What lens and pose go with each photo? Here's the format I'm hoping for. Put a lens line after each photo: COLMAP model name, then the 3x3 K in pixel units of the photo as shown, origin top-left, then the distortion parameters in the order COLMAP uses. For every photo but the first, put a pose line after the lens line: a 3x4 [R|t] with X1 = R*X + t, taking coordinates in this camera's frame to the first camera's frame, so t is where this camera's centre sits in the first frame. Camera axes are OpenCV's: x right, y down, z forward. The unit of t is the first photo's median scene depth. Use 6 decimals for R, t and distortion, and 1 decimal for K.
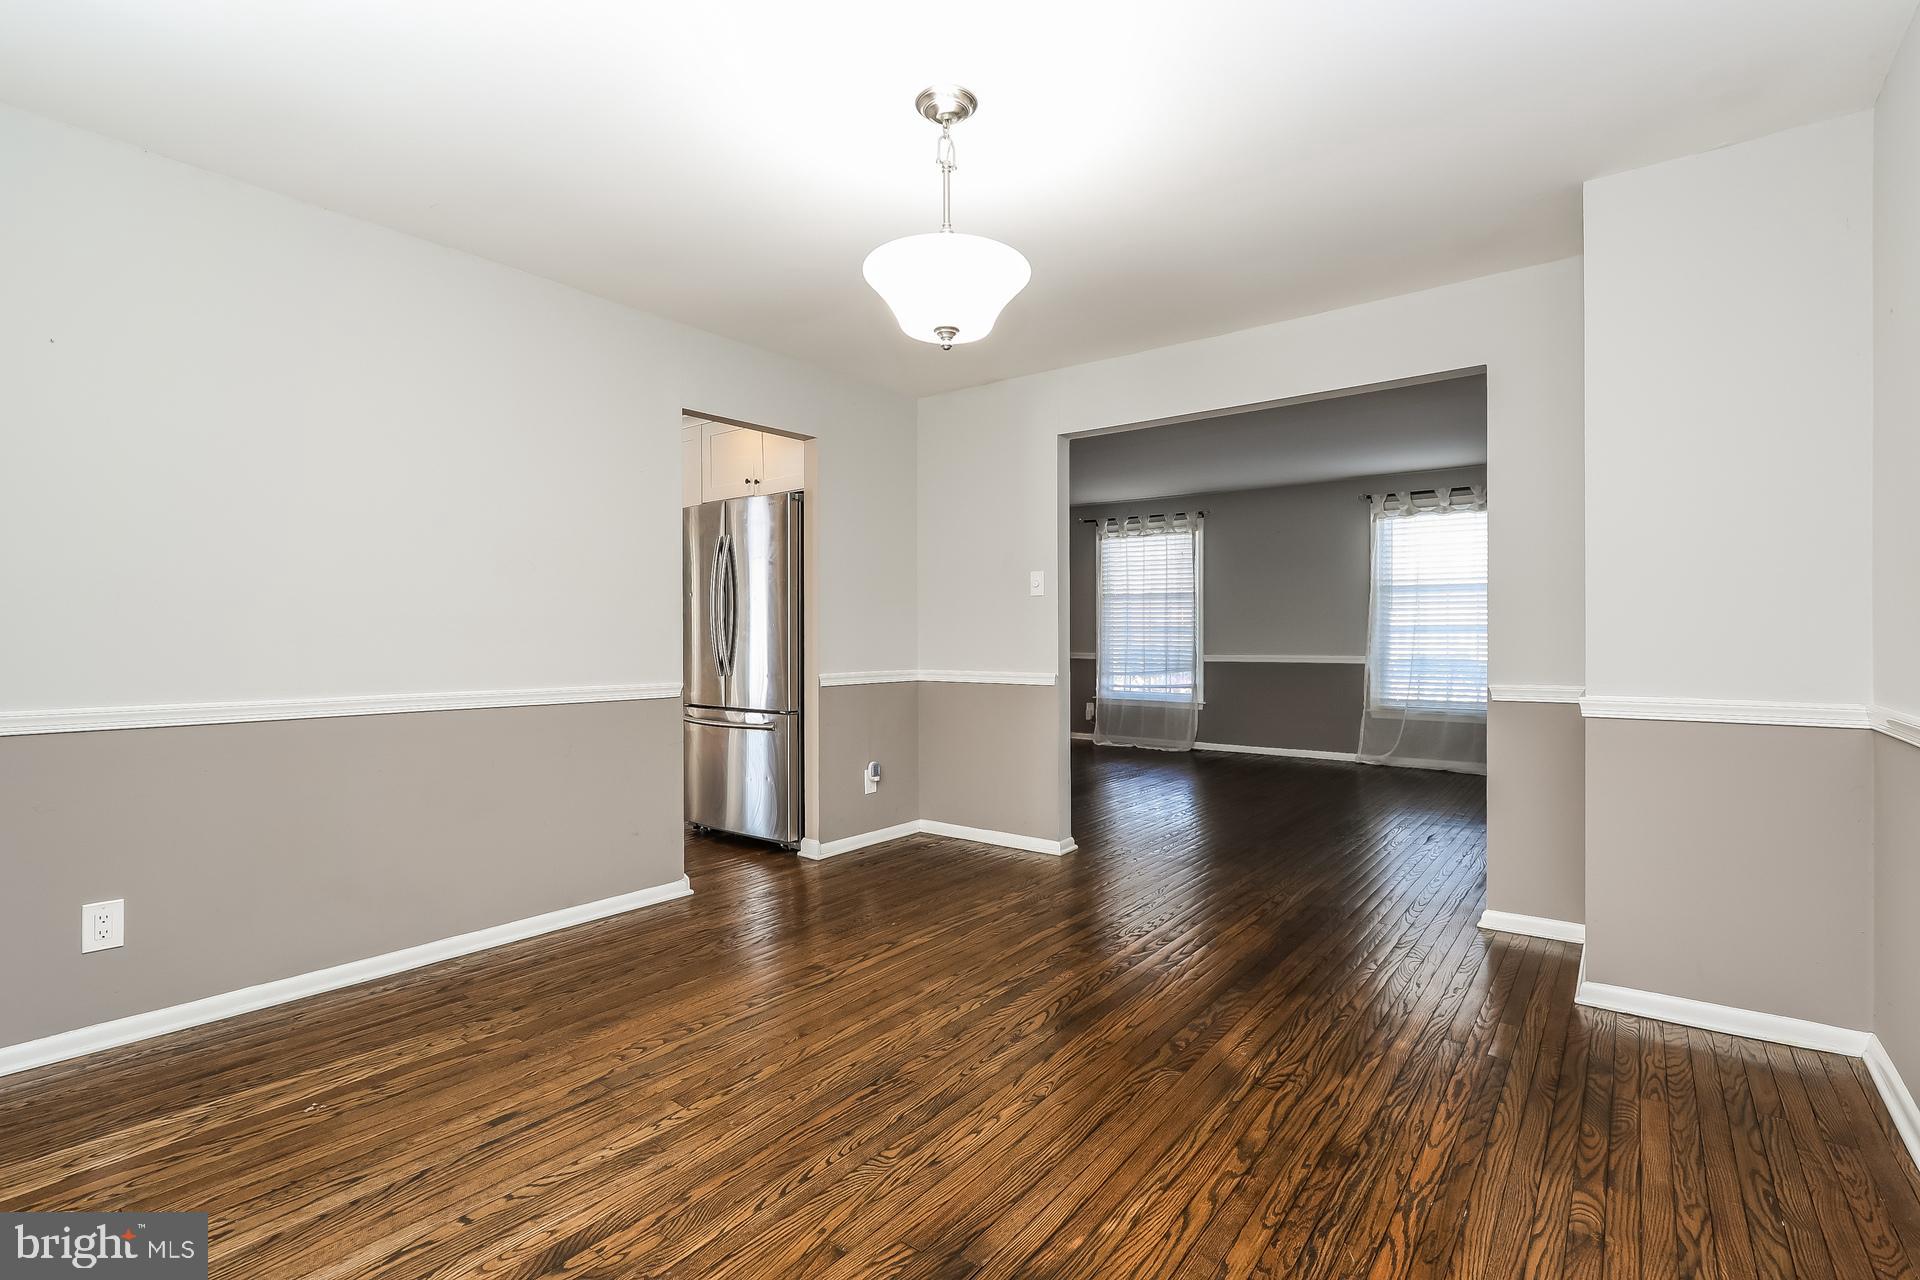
lens RADIAL K [[889.8, 0, 935.3], [0, 889.8, 637.0], [0, 0, 1]] dist [-0.012993, 0.000234]
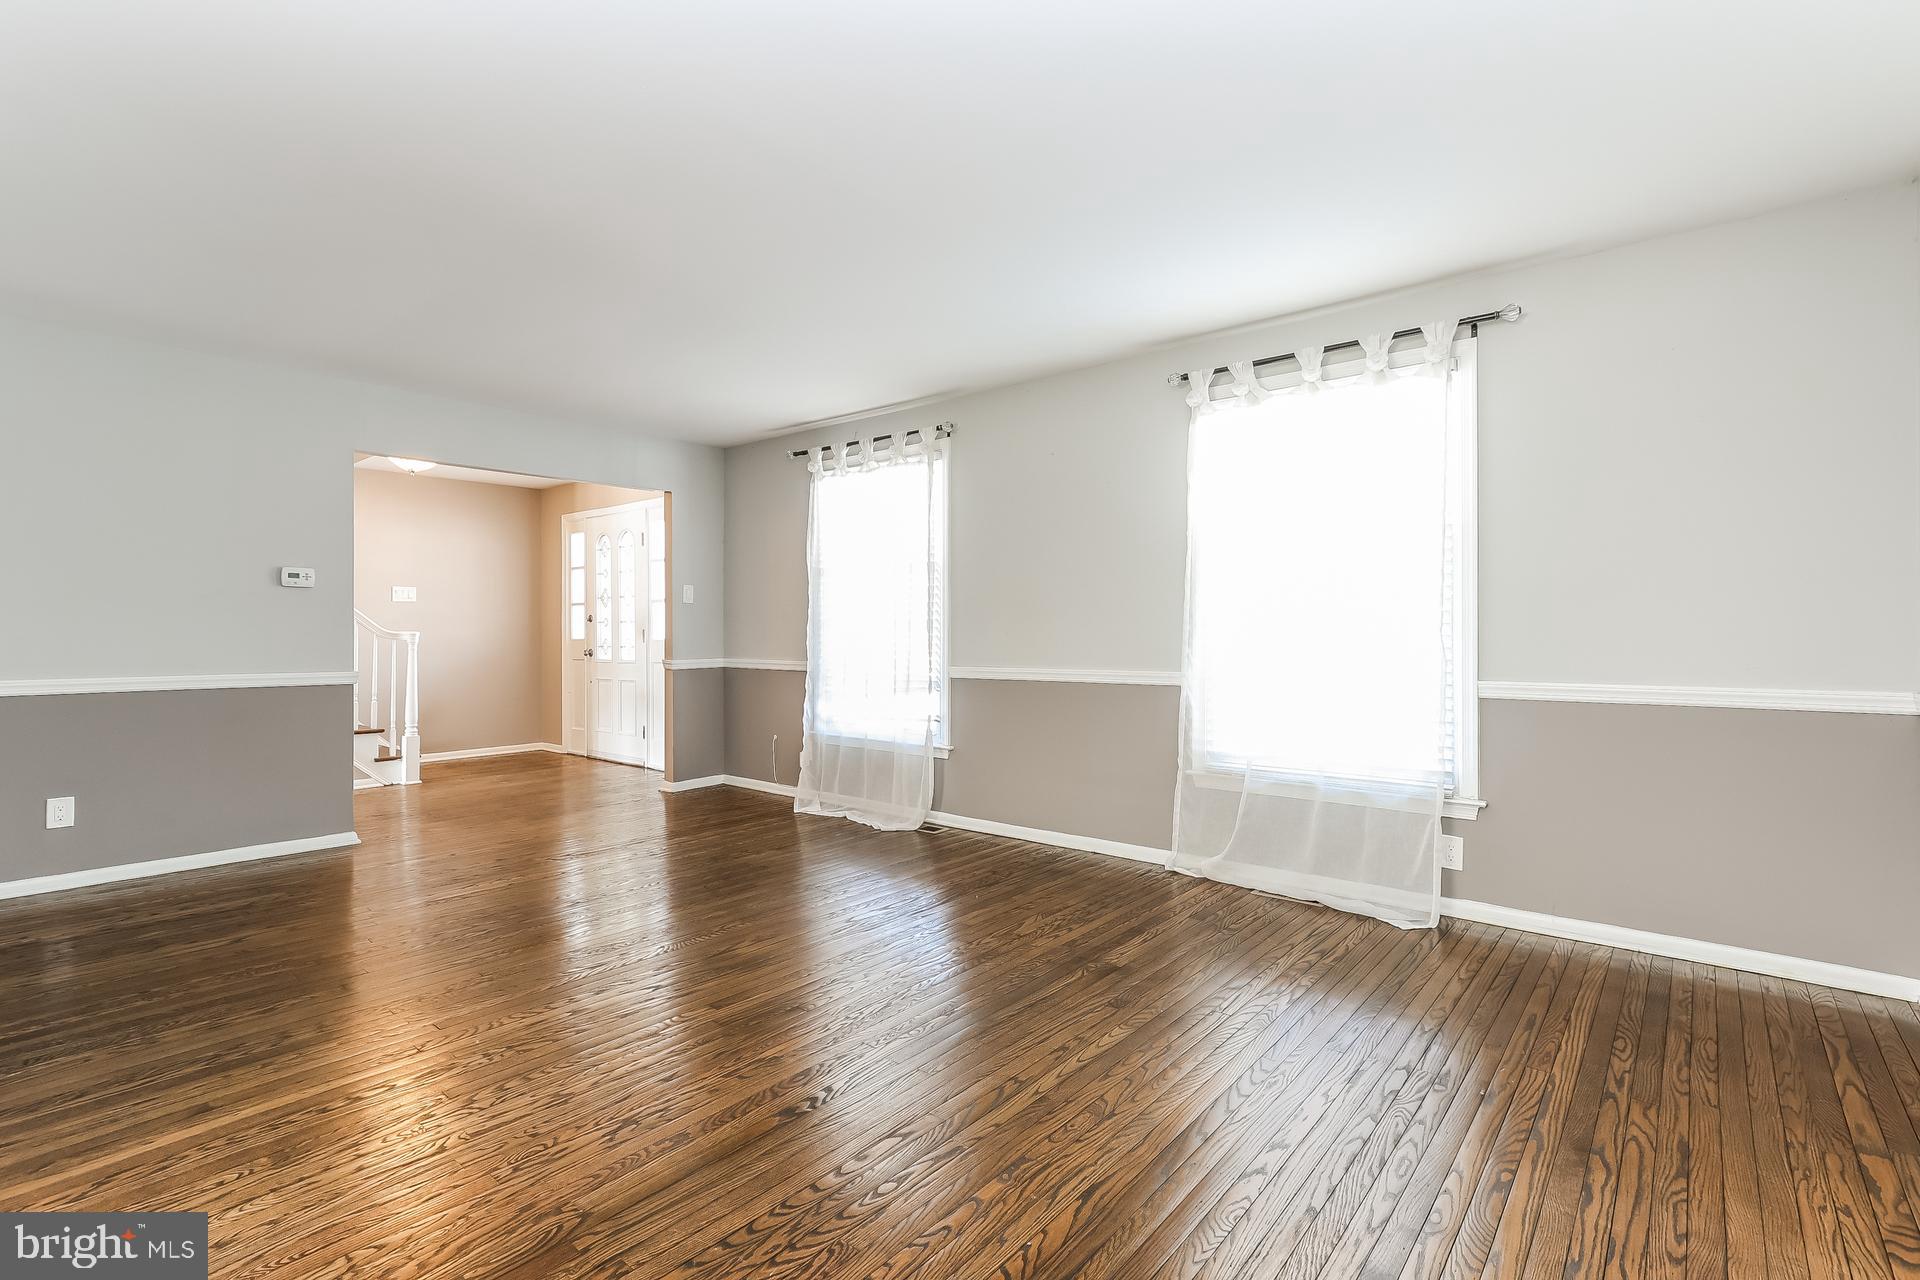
lens RADIAL K [[889.8, 0, 935.3], [0, 889.8, 637.0], [0, 0, 1]] dist [-0.012993, 0.000234]
pose [[0.999359, -0.000258, -0.035805, 0.315422], [0.000343, 0.999997, 0.002369, -0.001842], [0.035804, -0.002379, 0.999356, 0.402251]]
